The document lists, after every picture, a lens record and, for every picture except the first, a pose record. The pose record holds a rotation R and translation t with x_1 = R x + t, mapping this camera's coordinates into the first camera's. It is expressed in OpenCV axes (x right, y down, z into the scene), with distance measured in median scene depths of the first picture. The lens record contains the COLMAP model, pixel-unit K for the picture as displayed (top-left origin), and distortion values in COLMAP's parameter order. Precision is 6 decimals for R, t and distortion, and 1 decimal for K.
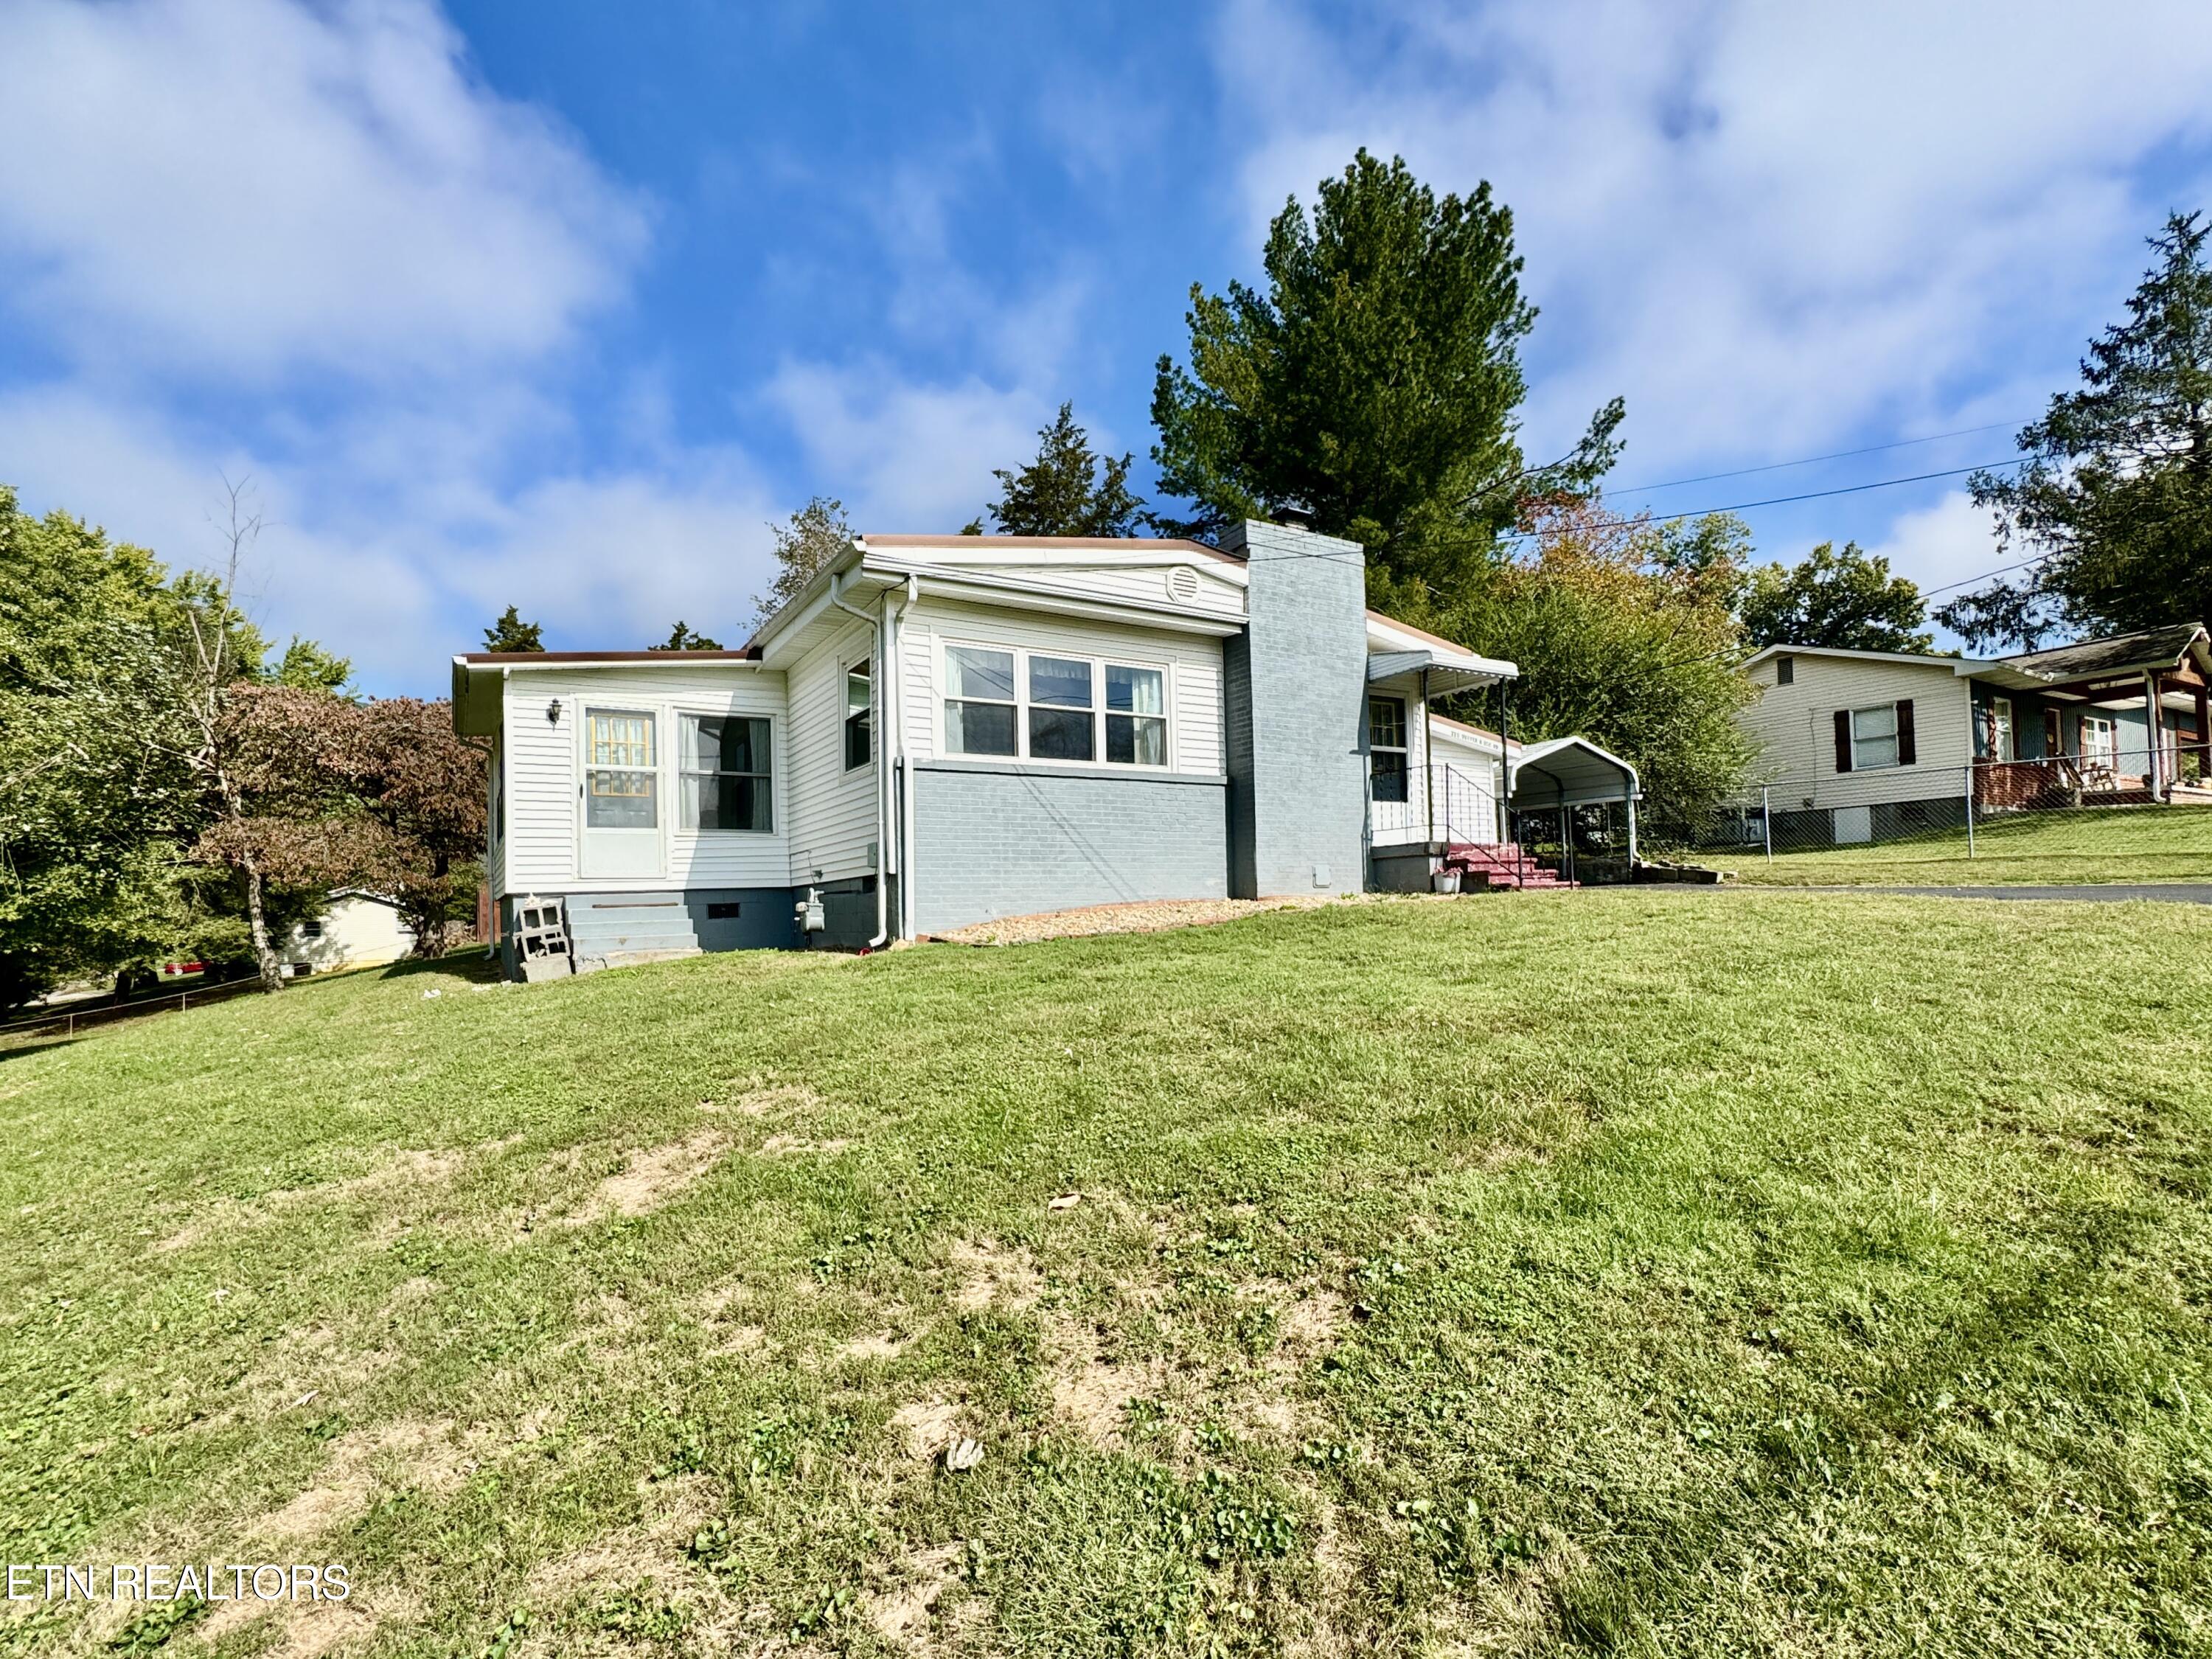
lens RADIAL K [[1050.2, 0, 1084.1], [0, 1050.2, 891.7], [0, 0, 1]] dist [-0.003526, 0.003074]
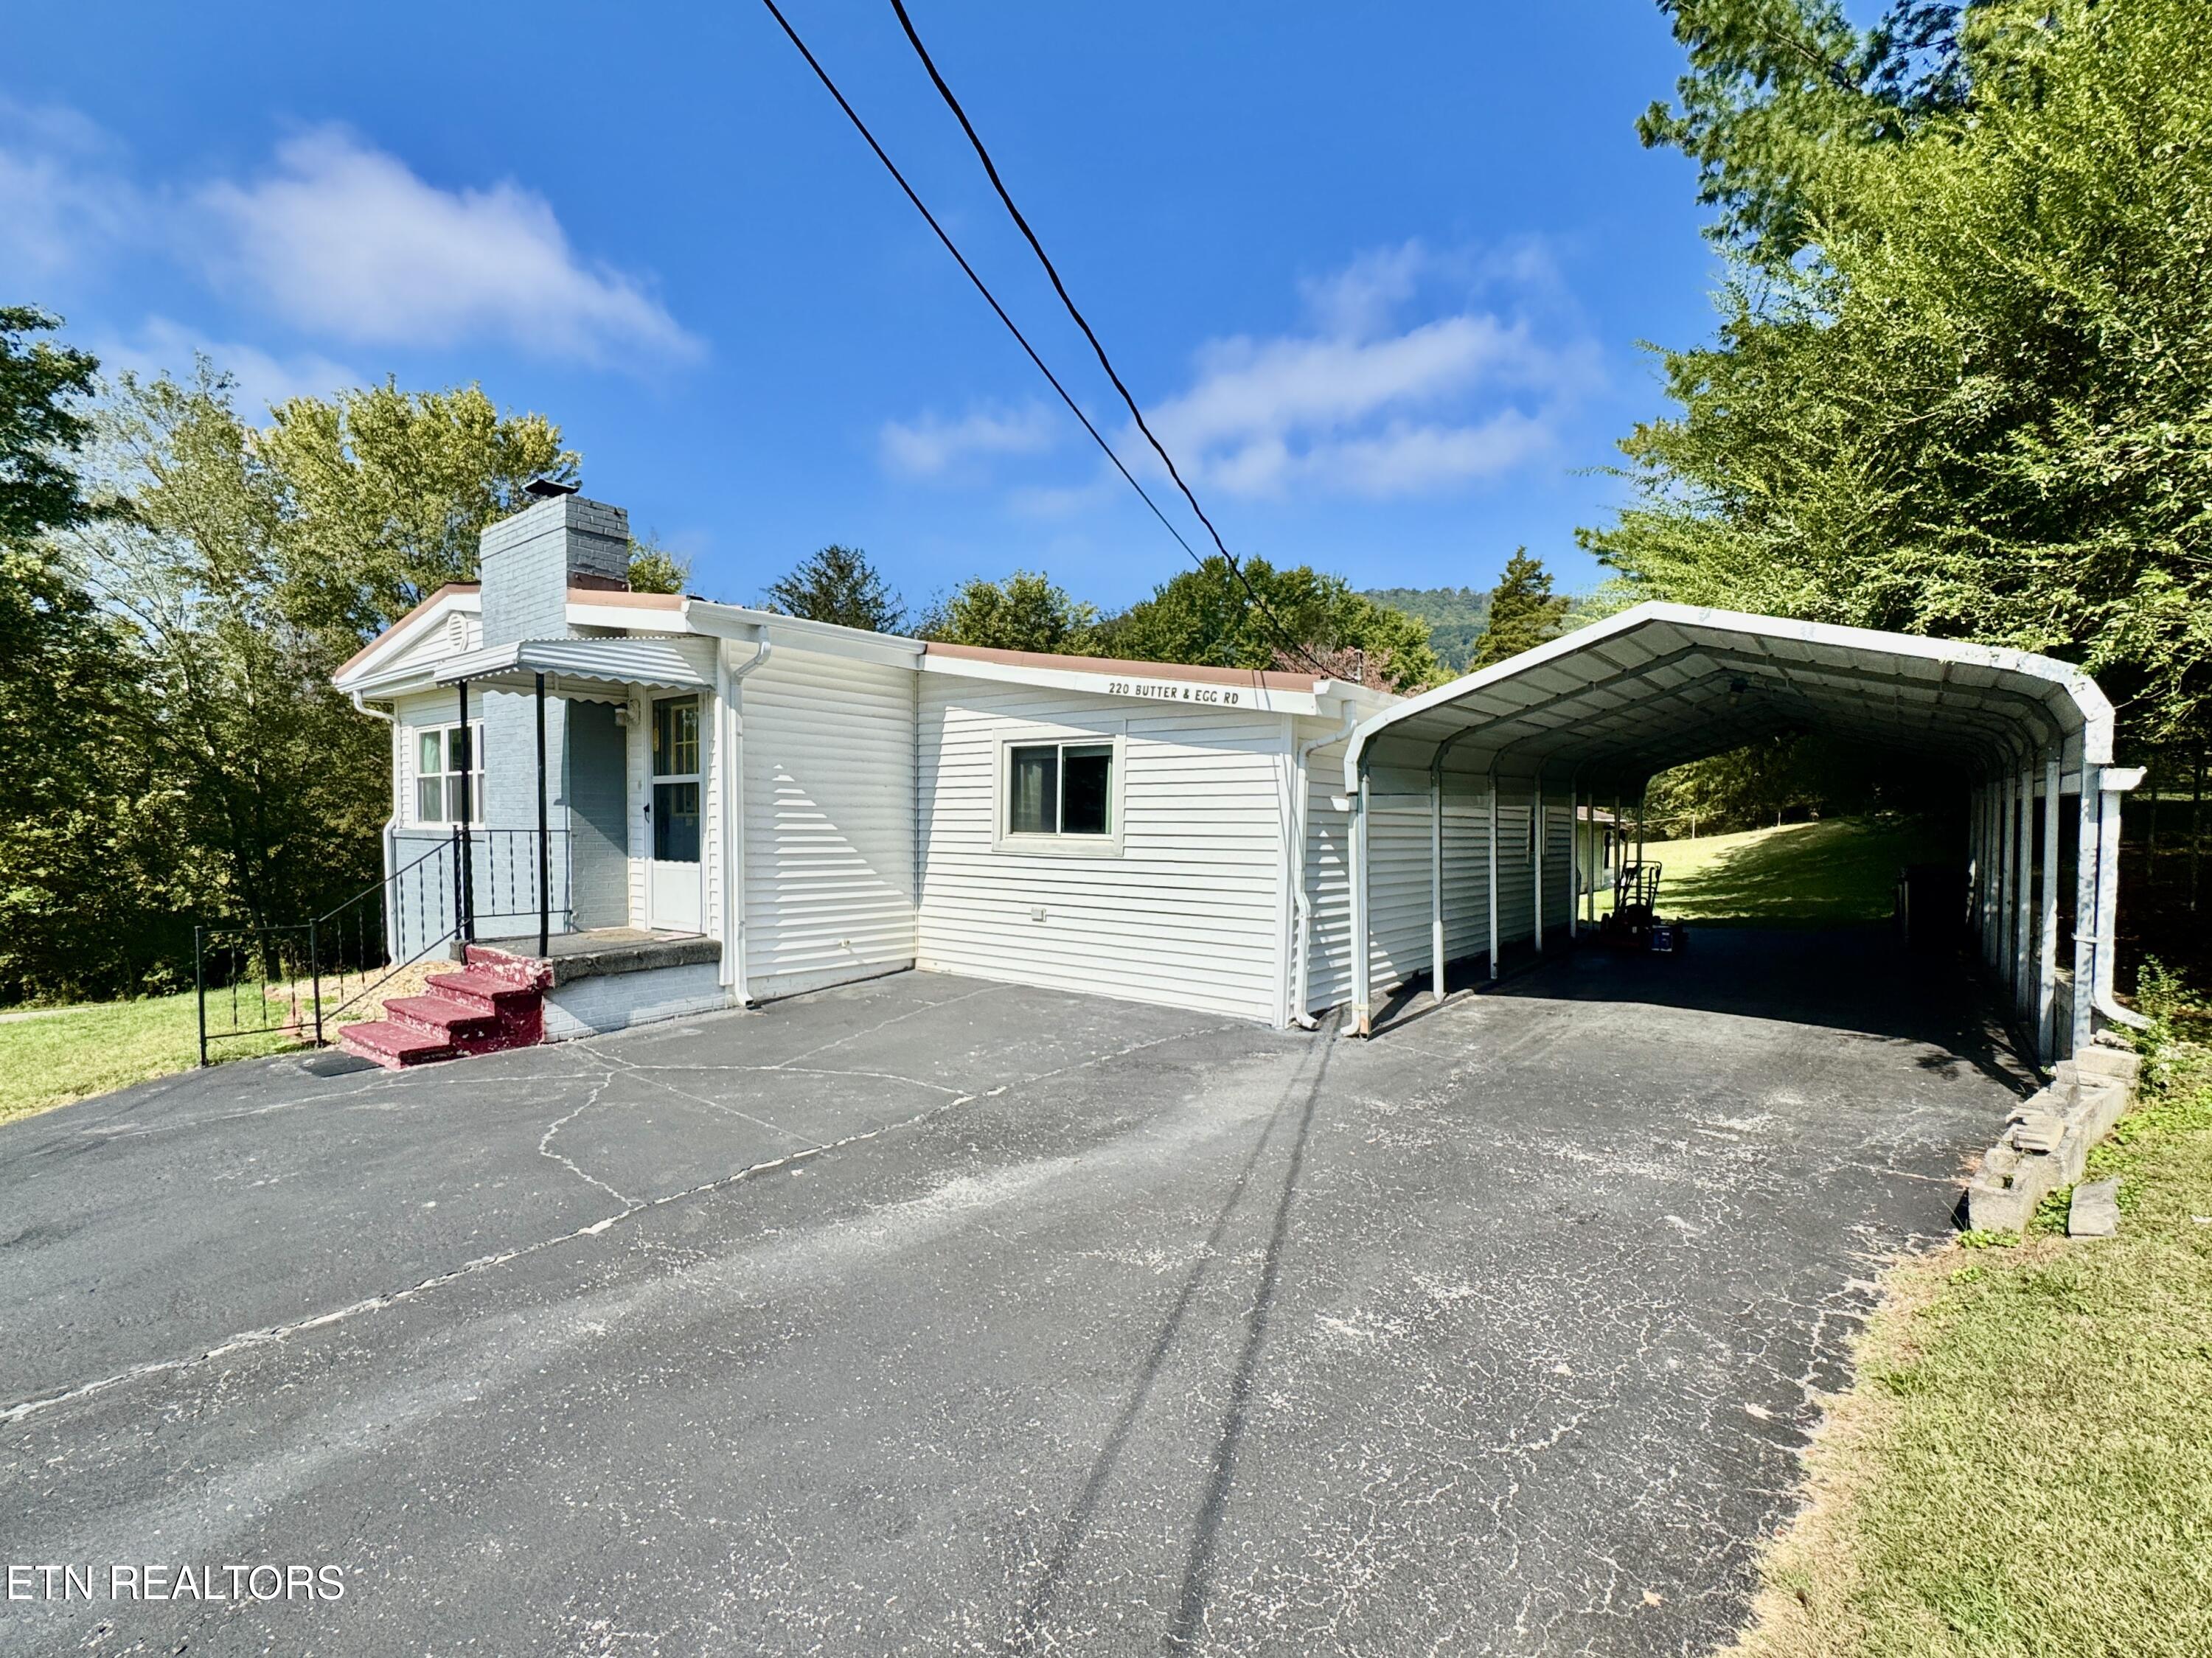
lens RADIAL K [[1013.3, 0, 1101.0], [0, 1013.3, 875.5], [0, 0, 1]] dist [-0.003100, 0.003007]
pose [[0.350030, 0.075307, -0.933707, 0.965247], [0.000279, 0.996755, 0.080497, -0.127279], [0.936738, -0.028437, 0.348873, 1.026409]]
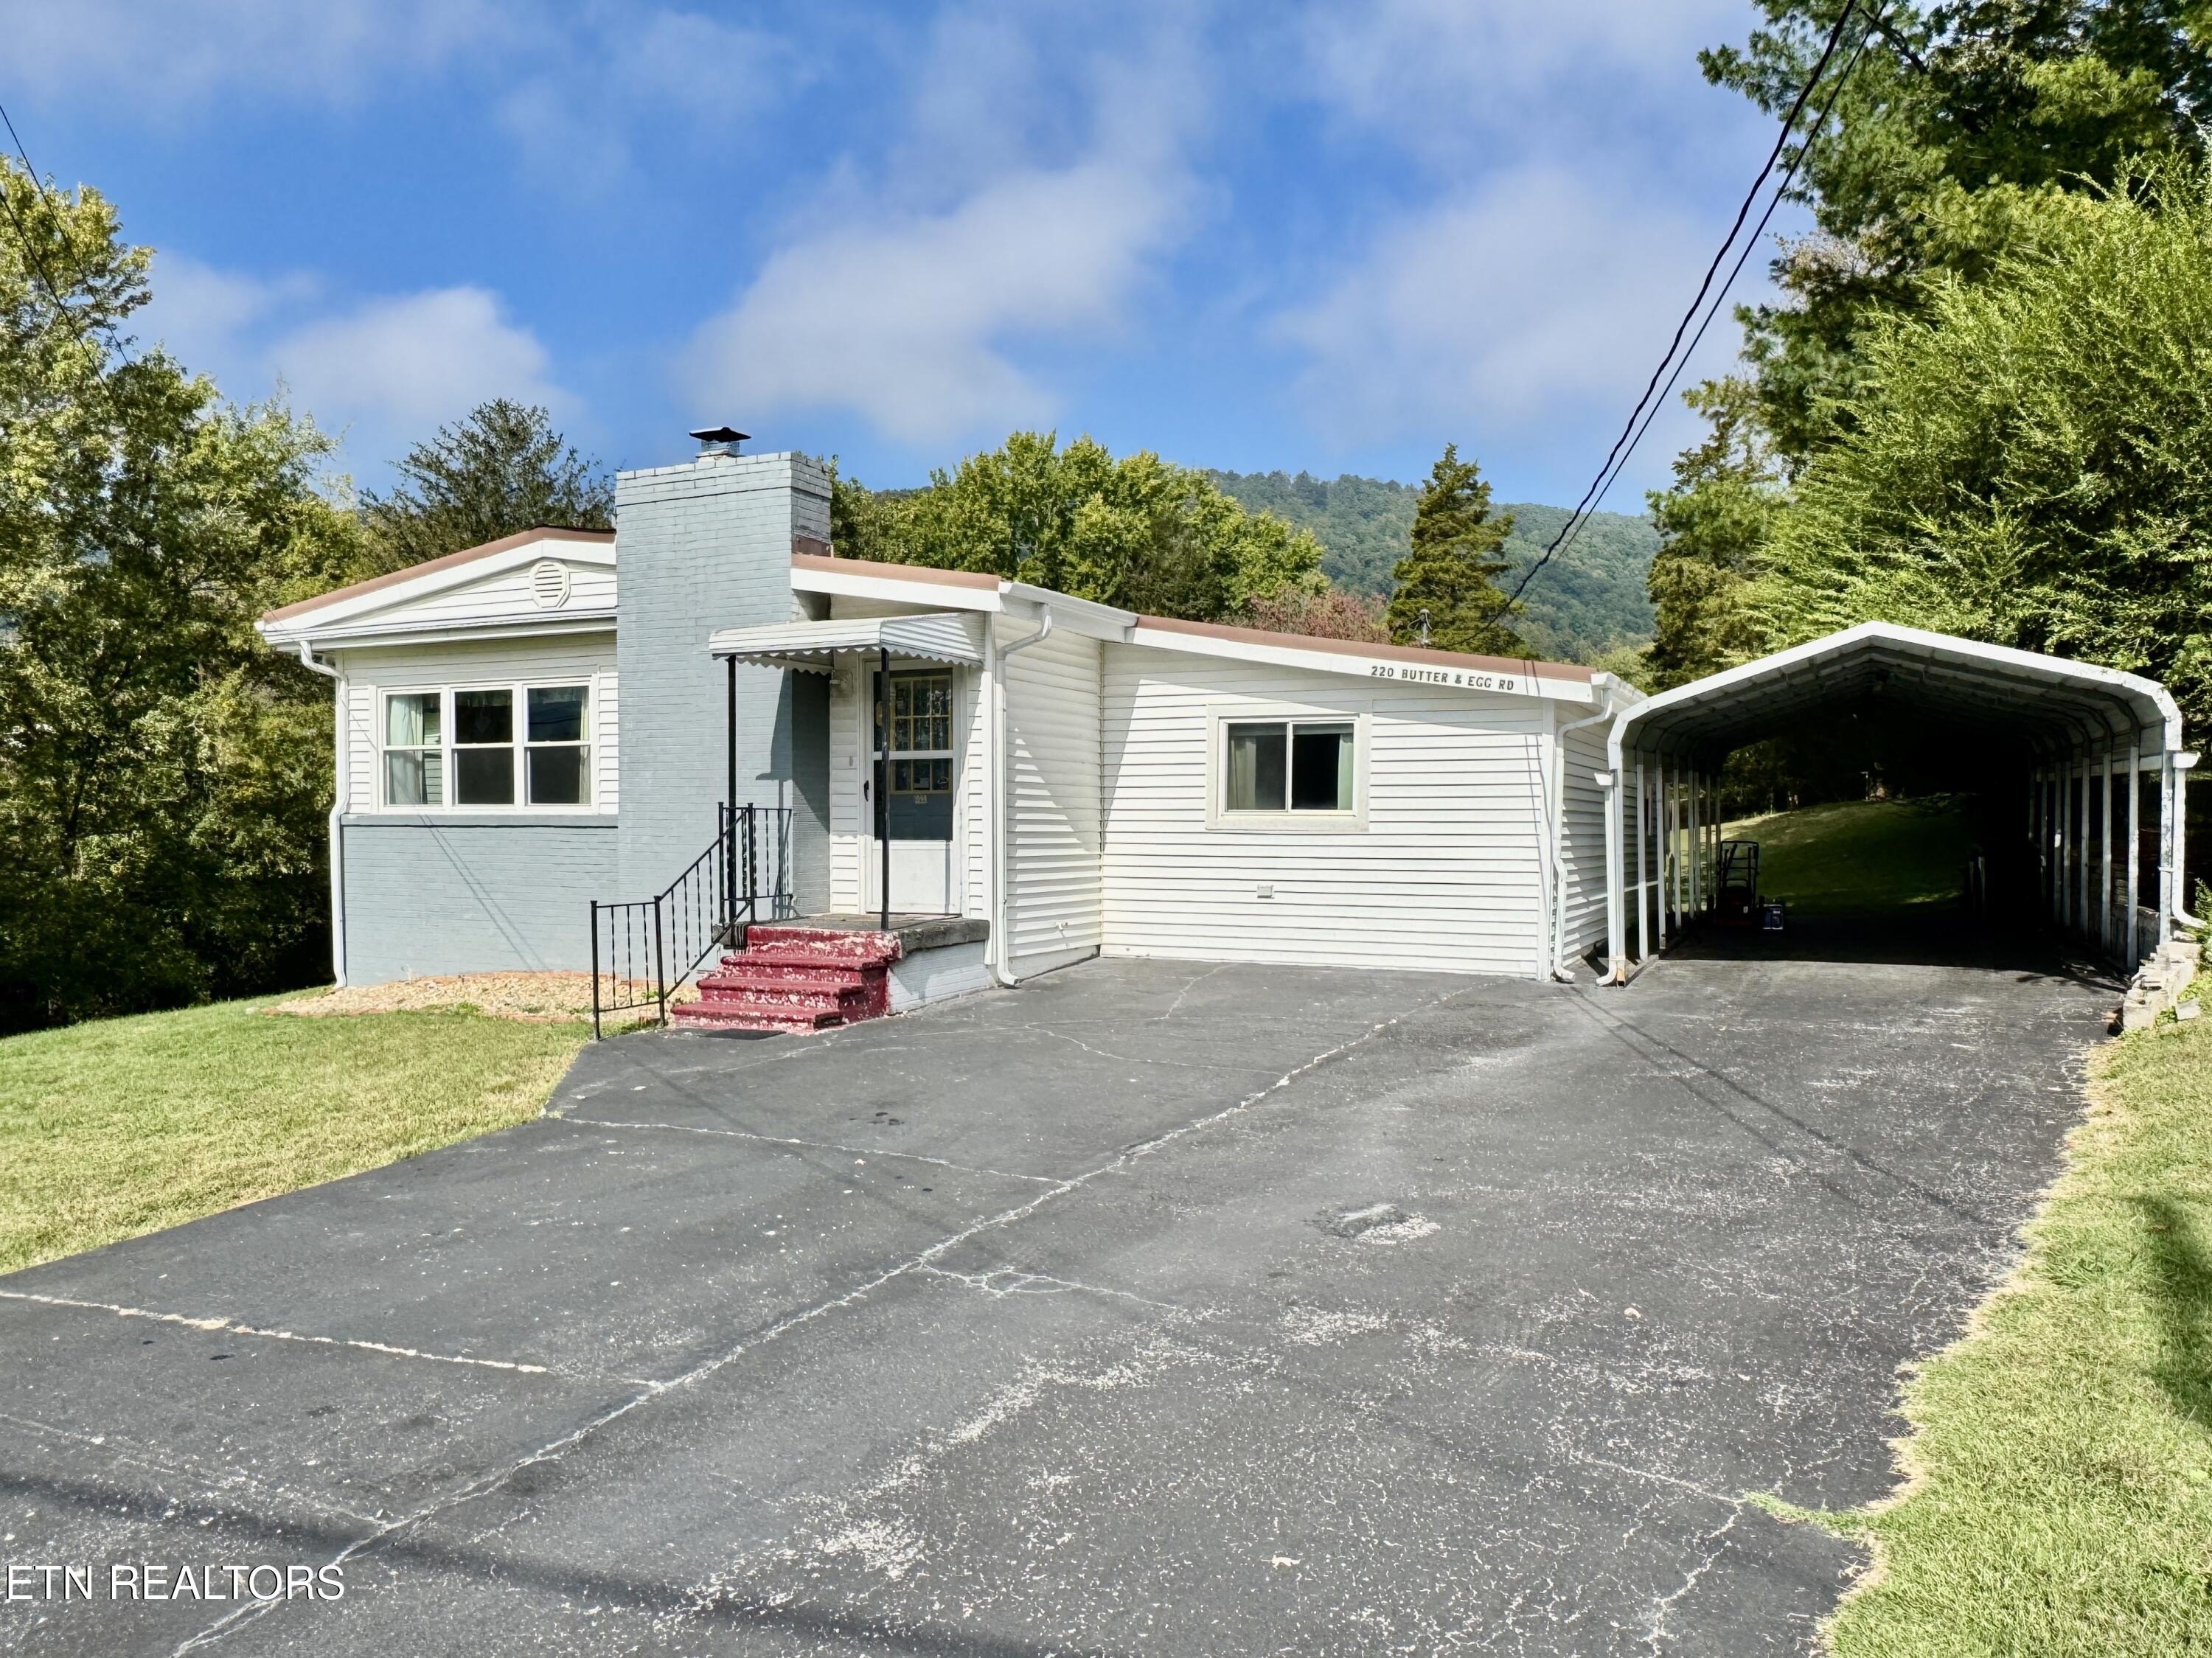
lens RADIAL K [[1577.8, 0, 1104.9], [0, 1577.8, 891.6], [0, 0, 1]] dist [-0.010756, 0.025994]
pose [[0.546841, 0.062572, -0.834895, 1.132013], [-0.000564, 0.997231, 0.074369, -0.125082], [0.837236, -0.040197, 0.545362, 0.584106]]
